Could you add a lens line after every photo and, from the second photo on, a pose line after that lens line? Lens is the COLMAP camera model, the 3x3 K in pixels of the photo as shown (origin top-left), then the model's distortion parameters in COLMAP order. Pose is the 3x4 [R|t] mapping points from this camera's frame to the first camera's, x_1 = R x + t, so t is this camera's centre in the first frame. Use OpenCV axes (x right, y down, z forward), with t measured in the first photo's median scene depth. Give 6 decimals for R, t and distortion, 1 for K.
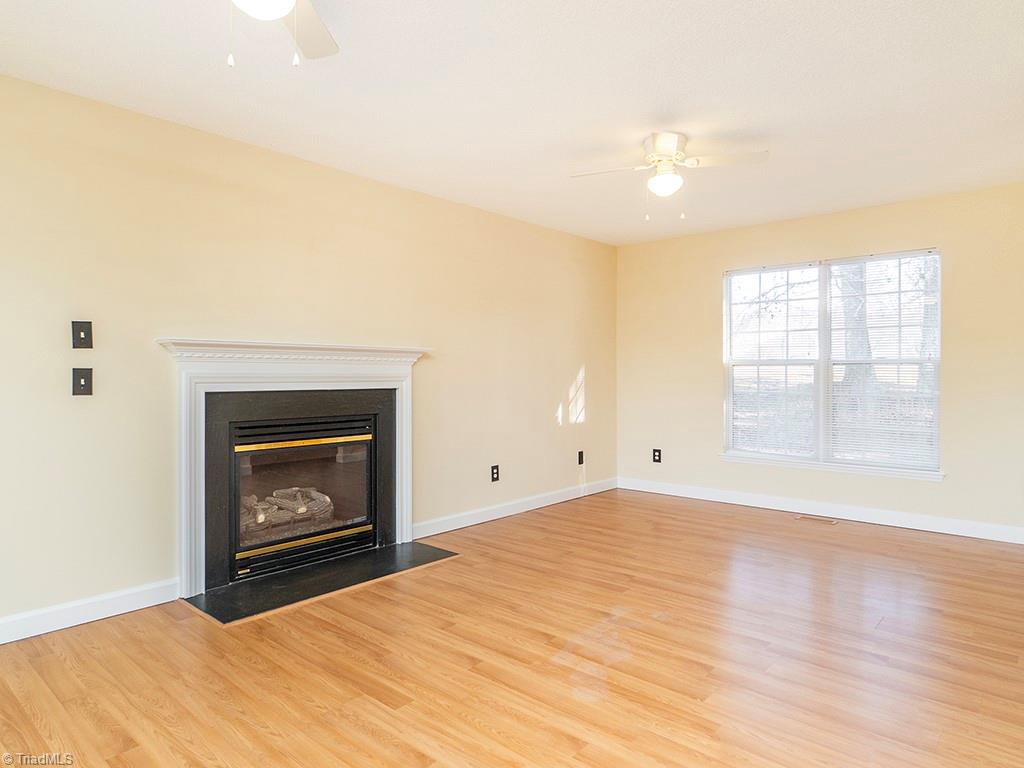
lens RADIAL K [[610.4, 0, 510.1], [0, 610.4, 355.0], [0, 0, 1]] dist [0.005449, 0.000524]
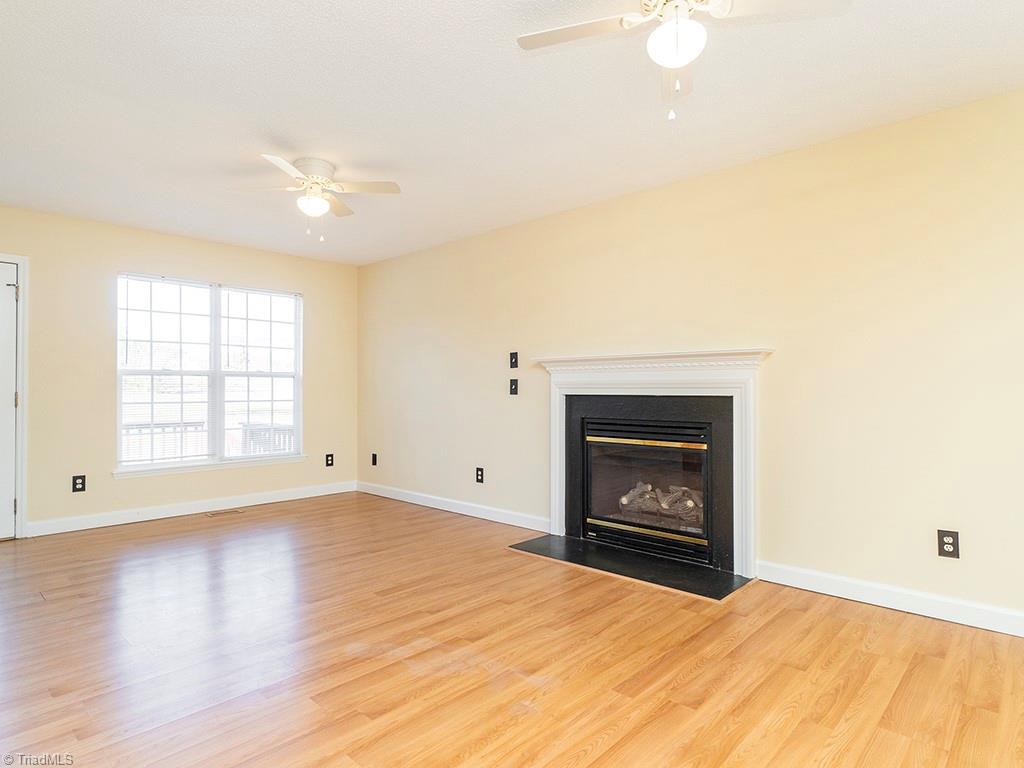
lens RADIAL K [[603.1, 0, 530.0], [0, 603.1, 383.6], [0, 0, 1]] dist [-0.002981, -0.000530]
pose [[-0.022469, -0.008958, -0.999707, 0.781644], [0.035454, 0.999324, -0.009751, 0.040333], [0.999119, -0.035663, -0.022136, 0.837718]]
